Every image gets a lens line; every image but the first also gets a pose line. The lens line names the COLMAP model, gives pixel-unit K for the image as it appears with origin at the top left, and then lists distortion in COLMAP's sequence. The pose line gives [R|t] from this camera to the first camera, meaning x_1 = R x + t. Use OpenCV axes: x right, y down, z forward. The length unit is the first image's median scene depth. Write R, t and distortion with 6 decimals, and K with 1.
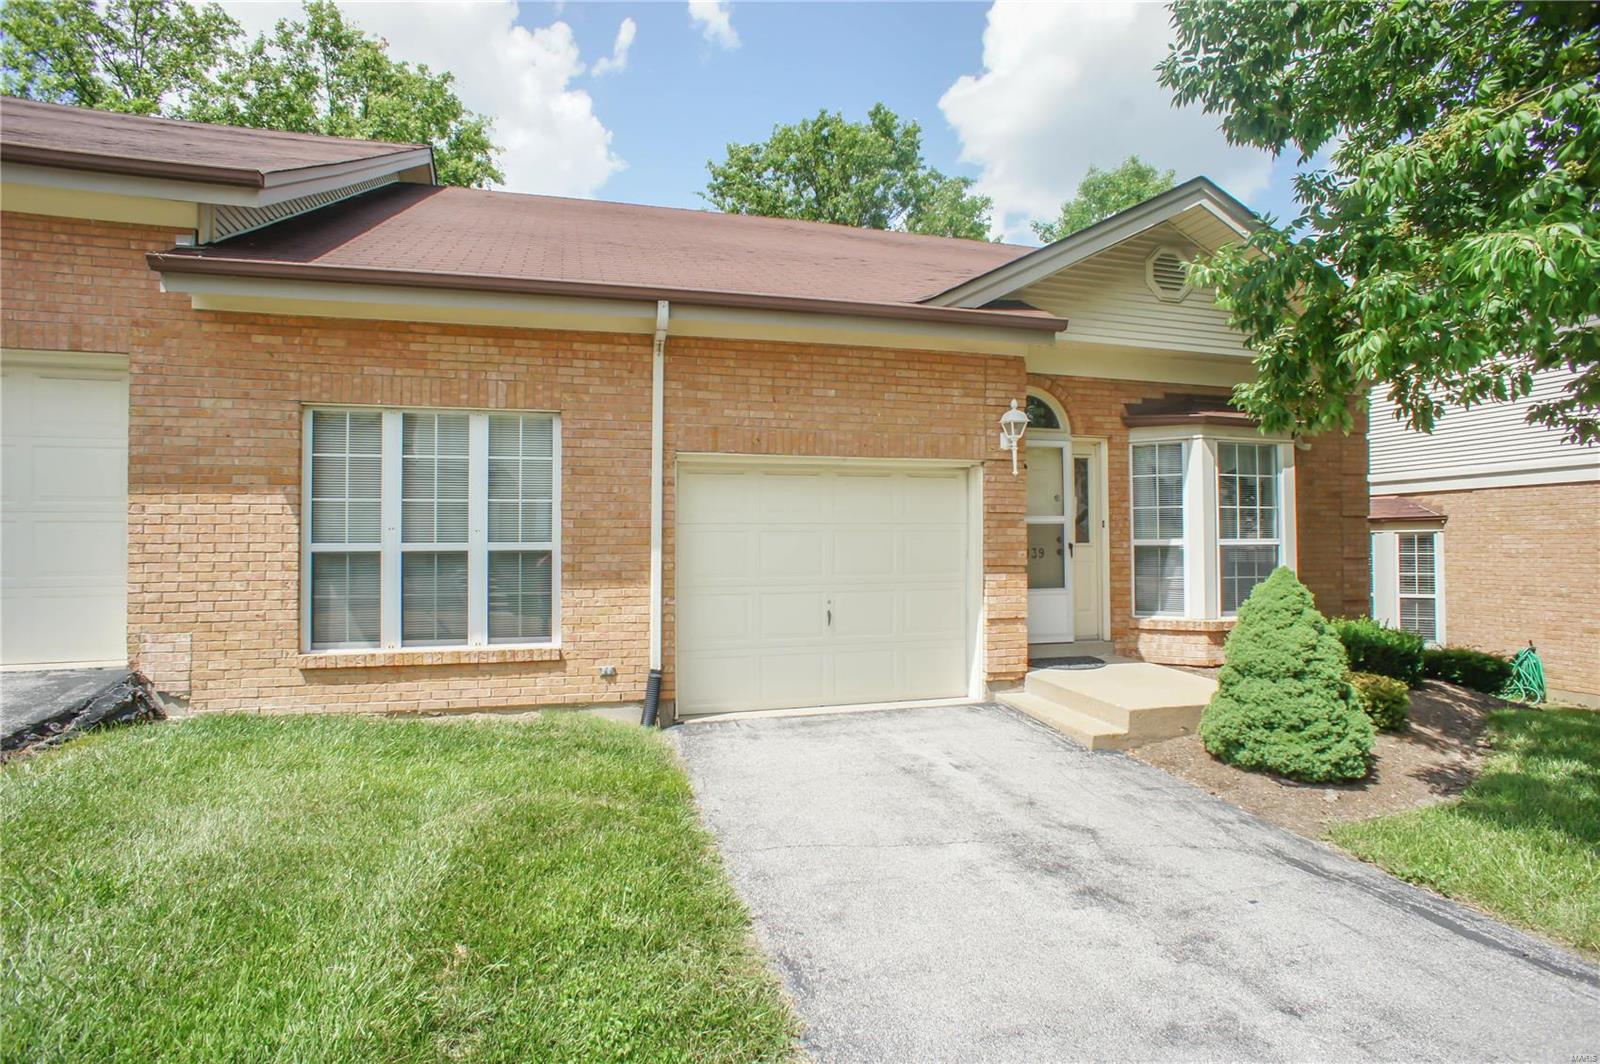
lens RADIAL K [[802.7, 0, 800.5], [0, 802.7, 492.8], [0, 0, 1]] dist [-0.044227, 0.021256]
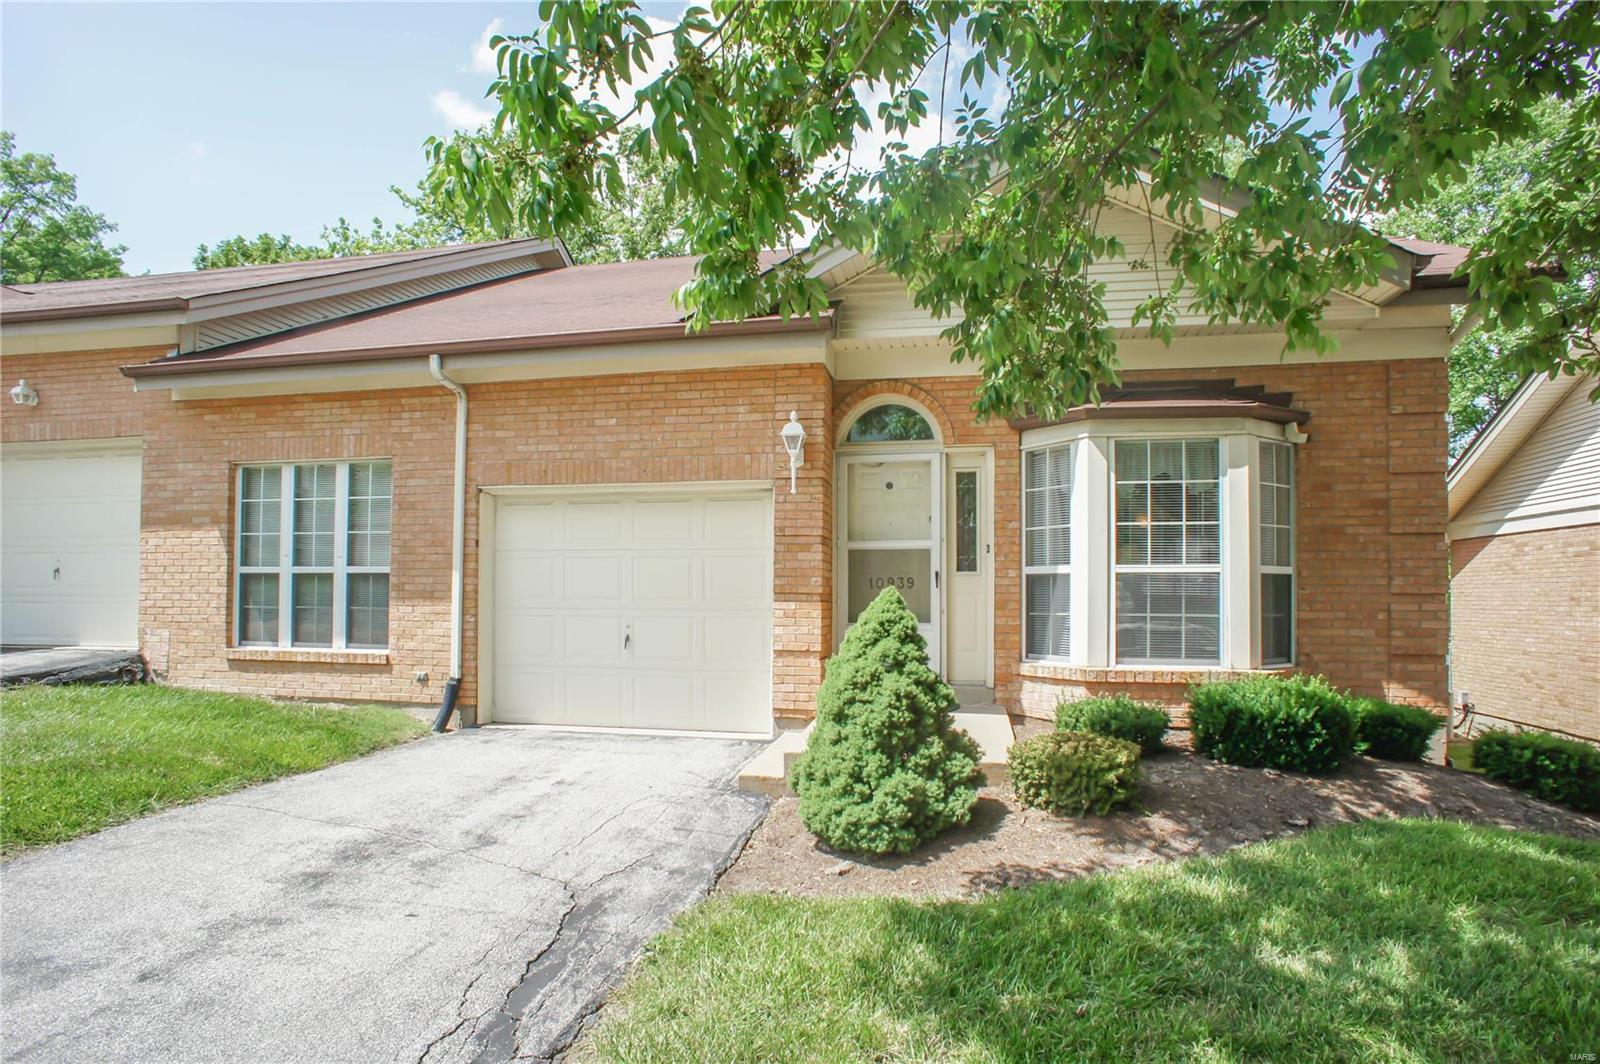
lens RADIAL K [[840.9, 0, 809.5], [0, 840.9, 531.7], [0, 0, 1]] dist [-0.049611, 0.035438]
pose [[0.891372, -0.023010, -0.452689, 0.814114], [0.019454, 0.999732, -0.012510, 0.037999], [0.452855, 0.002344, 0.891581, 0.170823]]
